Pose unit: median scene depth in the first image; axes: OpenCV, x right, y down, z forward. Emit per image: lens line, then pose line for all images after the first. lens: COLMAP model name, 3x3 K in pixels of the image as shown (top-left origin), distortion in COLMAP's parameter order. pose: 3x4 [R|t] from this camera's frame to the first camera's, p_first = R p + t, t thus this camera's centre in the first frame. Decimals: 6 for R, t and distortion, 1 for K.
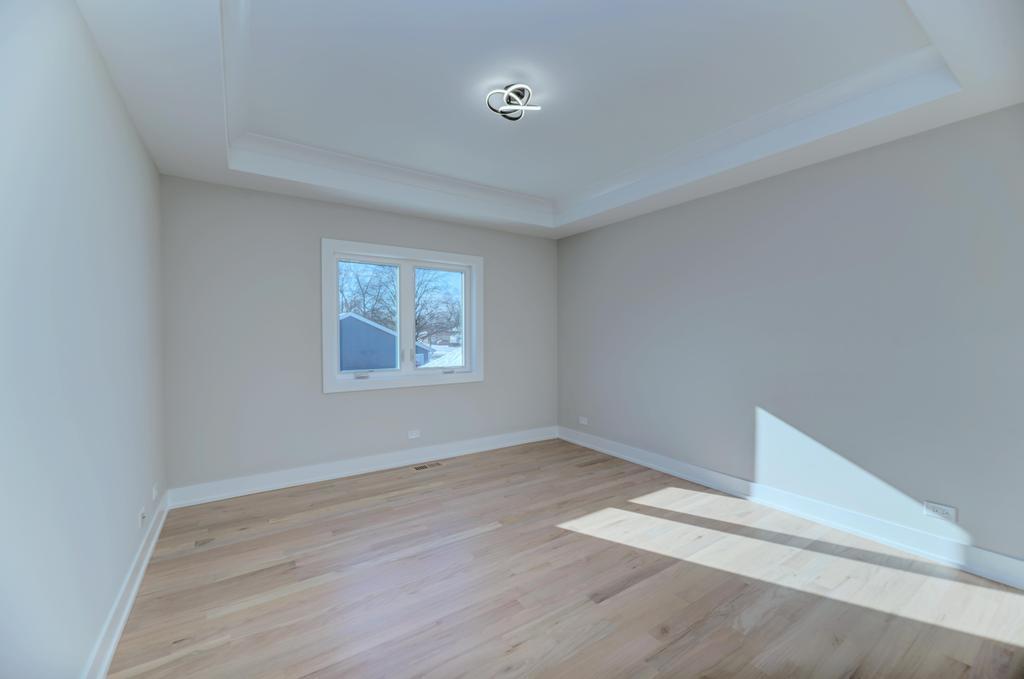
lens RADIAL K [[410.8, 0, 512.1], [0, 410.8, 336.3], [0, 0, 1]] dist [0.008184, -0.001466]
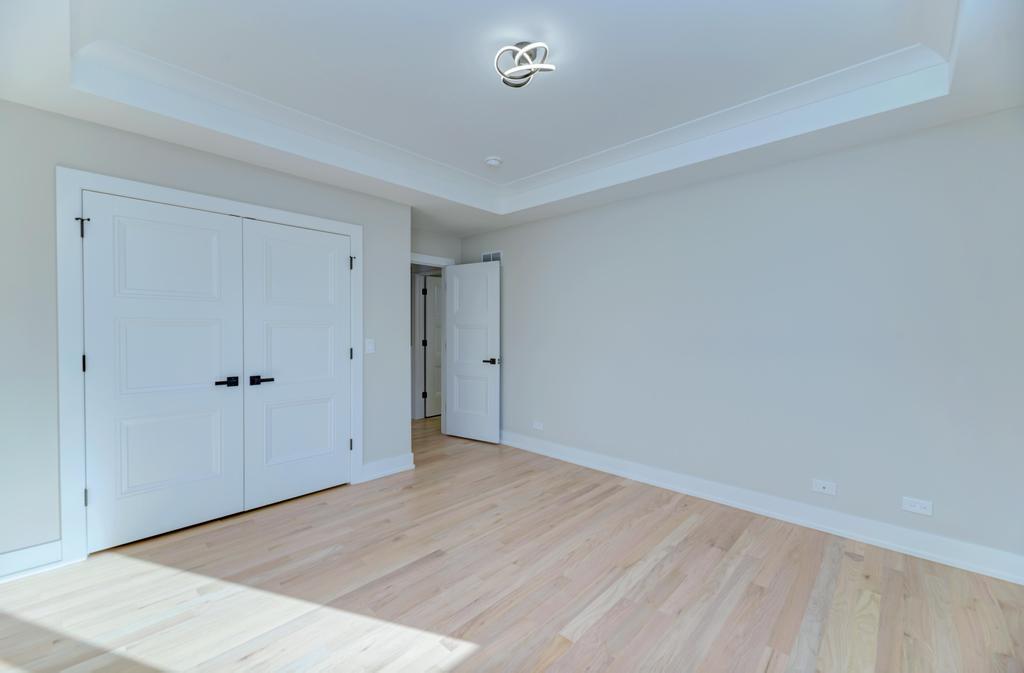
lens RADIAL K [[410.8, 0, 512.0], [0, 410.8, 334.4], [0, 0, 1]] dist [0.008184, -0.001466]
pose [[-0.975858, -0.000004, -0.218407, 0.222927], [-0.004764, 0.999763, 0.021266, -0.018249], [0.218355, 0.021793, -0.975626, 1.882290]]
